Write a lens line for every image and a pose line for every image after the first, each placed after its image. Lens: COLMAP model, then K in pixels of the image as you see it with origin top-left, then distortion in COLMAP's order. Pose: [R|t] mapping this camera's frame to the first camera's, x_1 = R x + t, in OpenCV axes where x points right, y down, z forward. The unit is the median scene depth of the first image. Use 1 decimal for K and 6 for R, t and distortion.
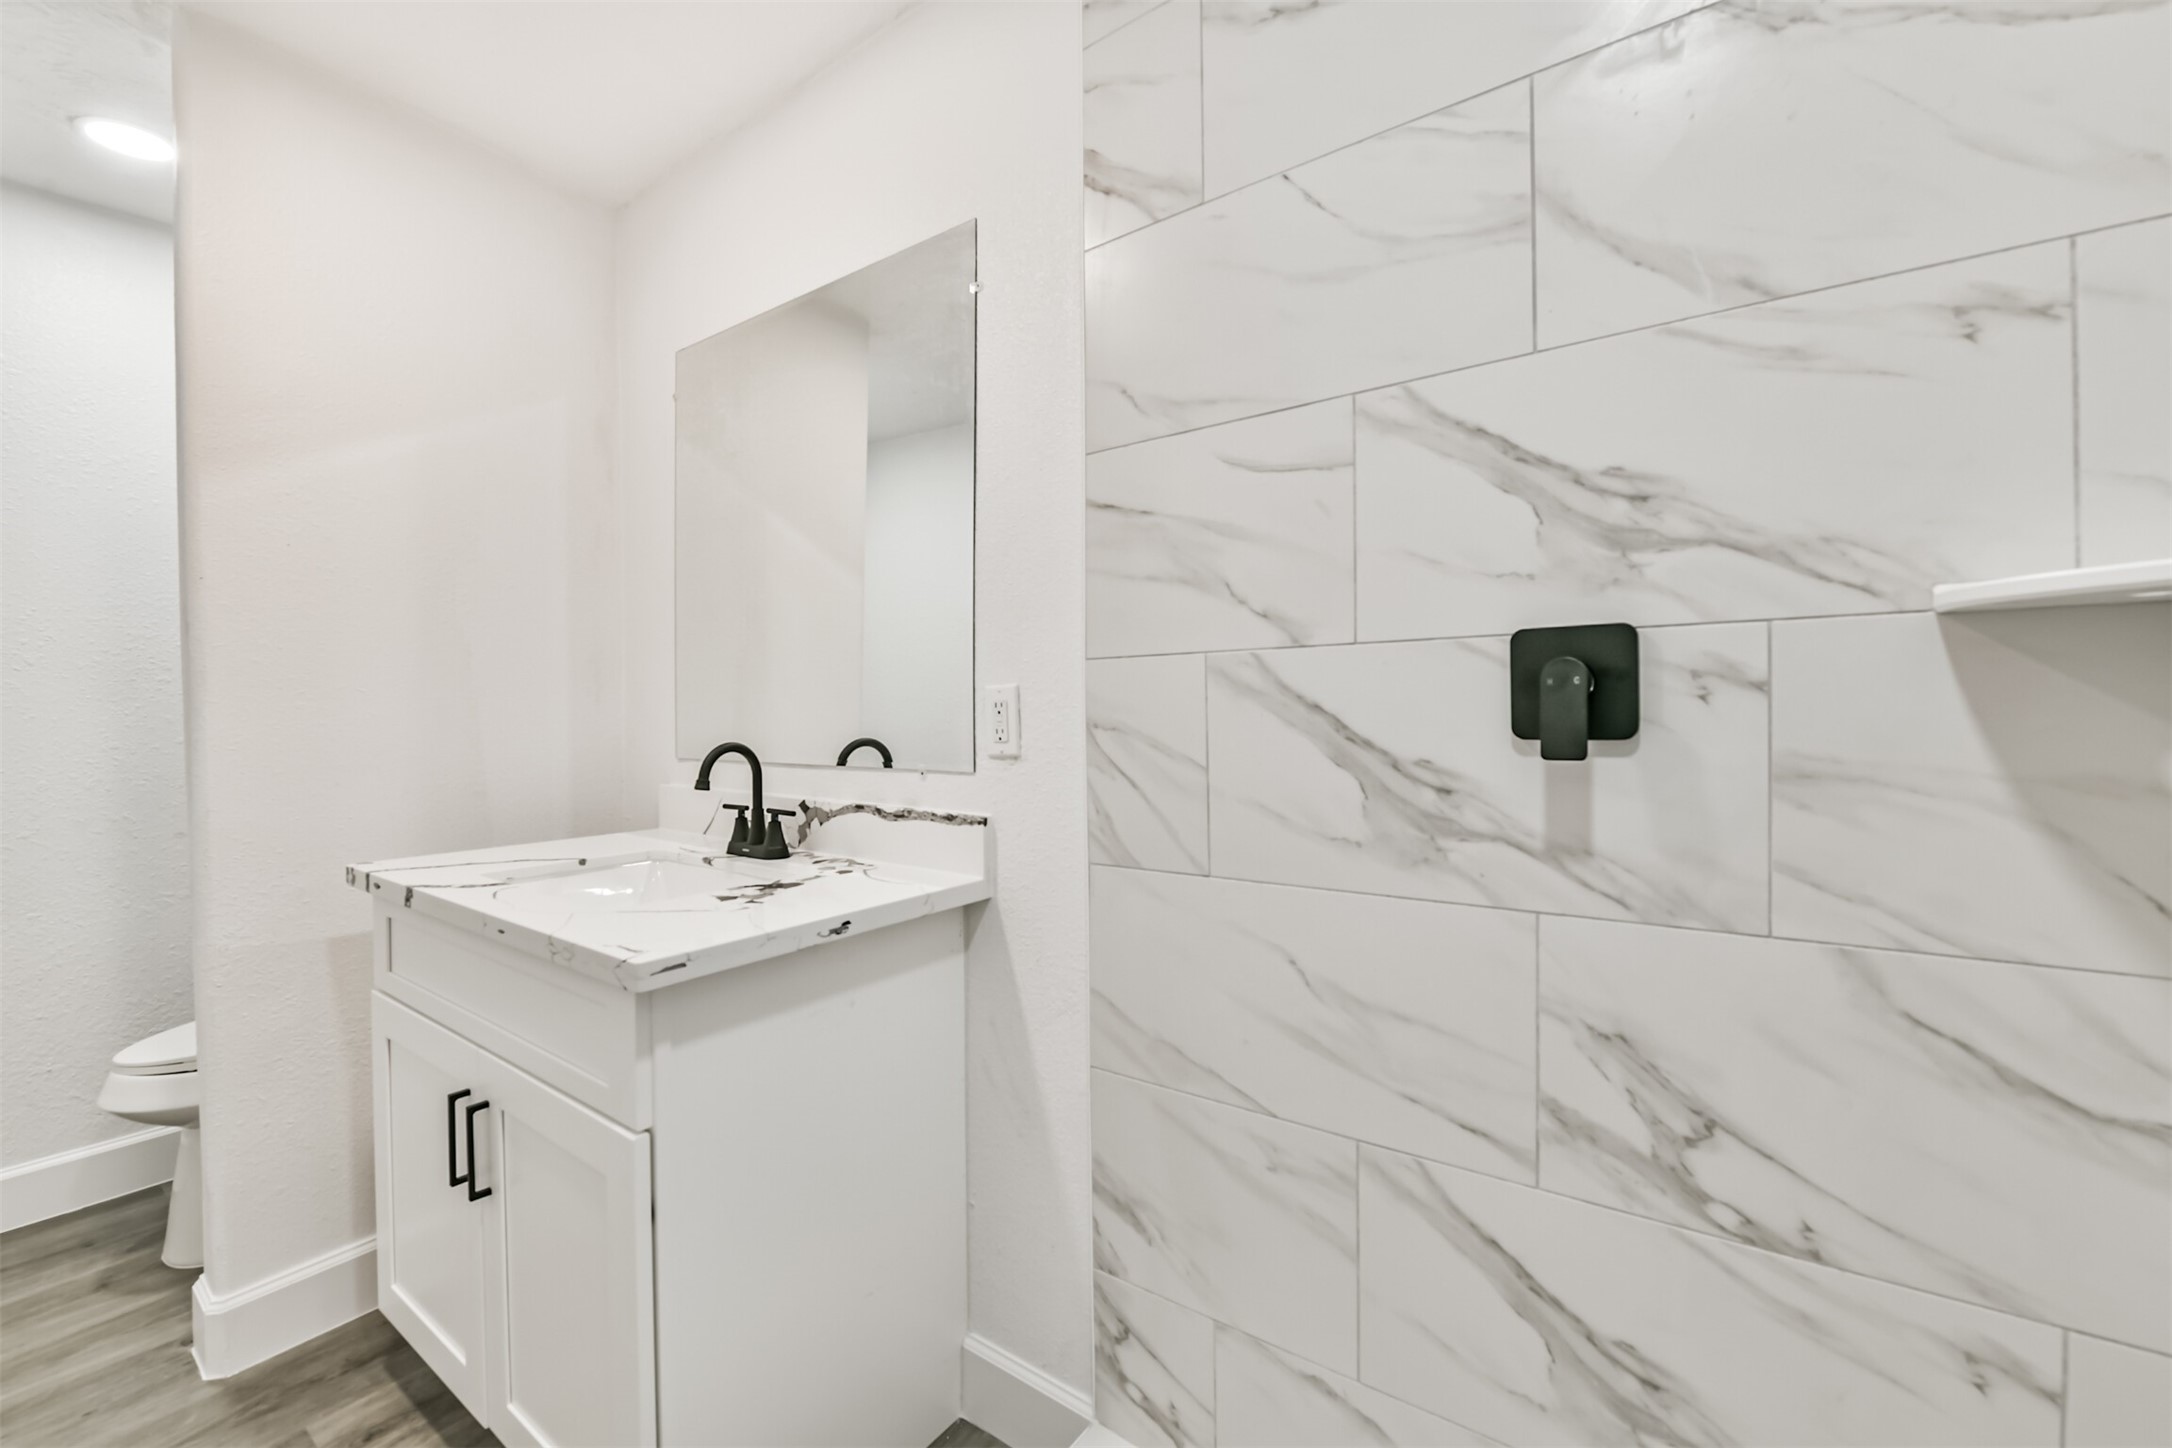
lens RADIAL K [[847.0, 0, 1086.0], [0, 847.0, 721.2], [0, 0, 1]] dist [-0.002688, -0.001462]
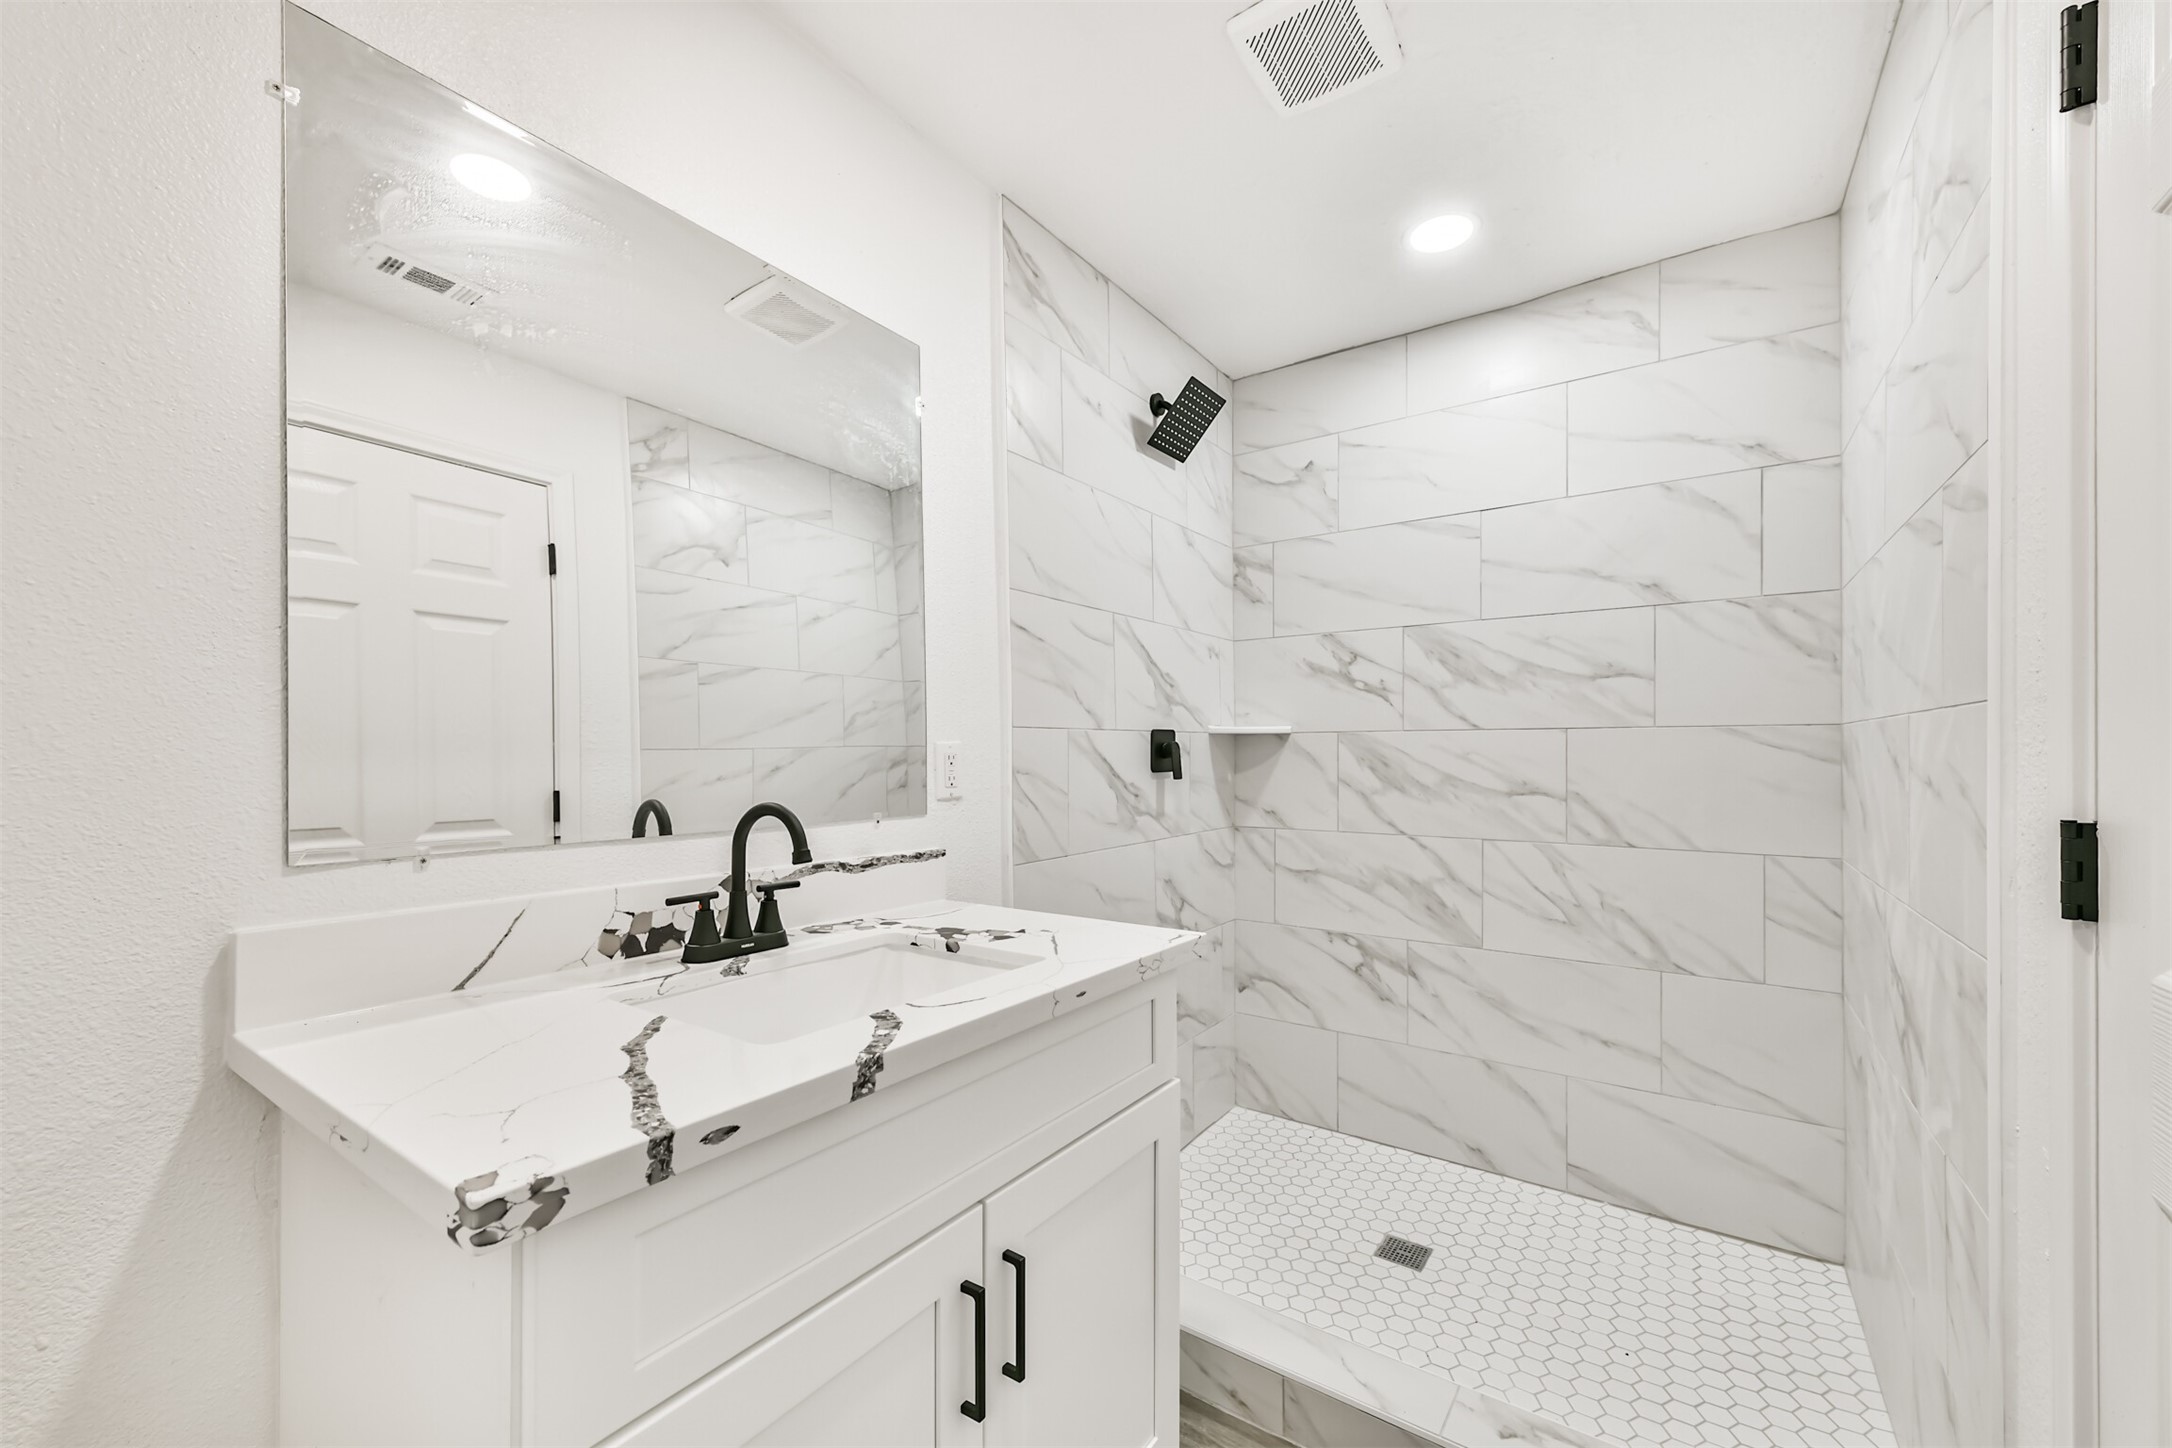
lens RADIAL K [[847.0, 0, 1089.0], [0, 847.0, 743.3], [0, 0, 1]] dist [-0.002688, -0.001462]
pose [[0.001674, 0.018407, 0.999829, -1.718949], [0.012070, 0.999757, -0.018426, -0.018534], [-0.999926, 0.012099, 0.001451, 1.010326]]
